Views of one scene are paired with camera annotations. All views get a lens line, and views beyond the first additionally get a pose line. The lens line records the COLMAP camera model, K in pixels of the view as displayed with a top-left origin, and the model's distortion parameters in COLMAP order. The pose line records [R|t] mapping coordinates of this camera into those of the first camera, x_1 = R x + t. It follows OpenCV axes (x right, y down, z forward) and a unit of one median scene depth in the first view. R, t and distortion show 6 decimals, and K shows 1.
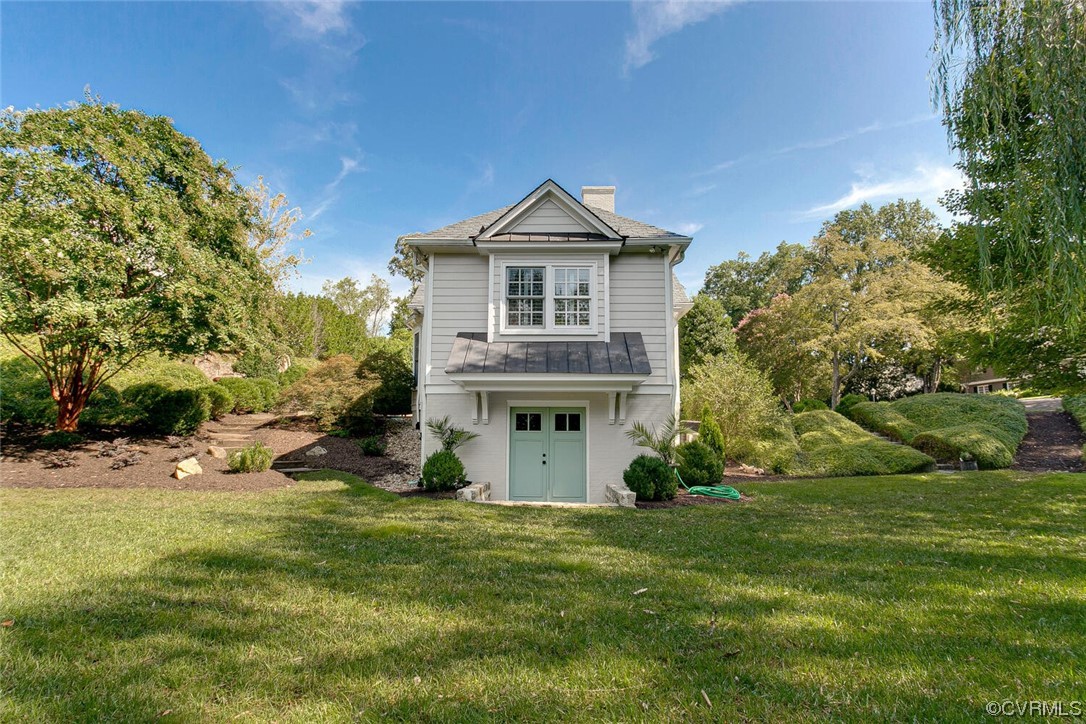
lens RADIAL K [[592.0, 0, 543.2], [0, 592.0, 375.8], [0, 0, 1]] dist [-0.001040, -0.001325]
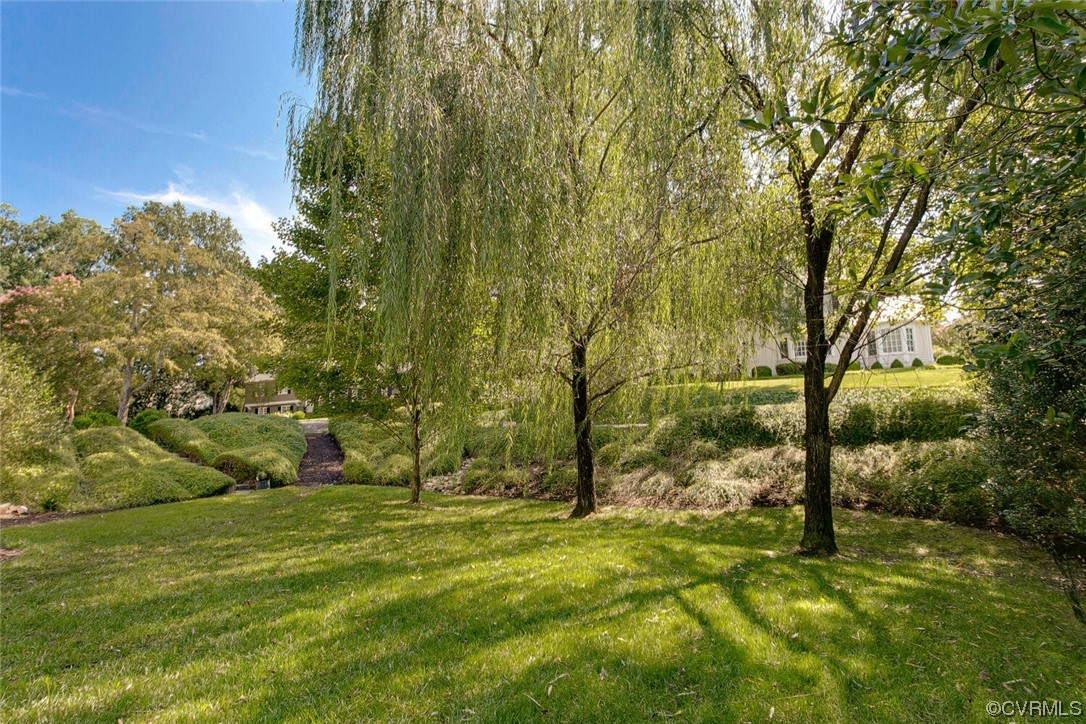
lens RADIAL K [[592.0, 0, 543.2], [0, 592.0, 375.8], [0, 0, 1]] dist [-0.001040, -0.001325]
pose [[0.416402, 0.105799, 0.903004, -0.028253], [-0.078457, 0.993683, -0.080244, 0.007857], [-0.905789, -0.037433, 0.422072, 0.123777]]
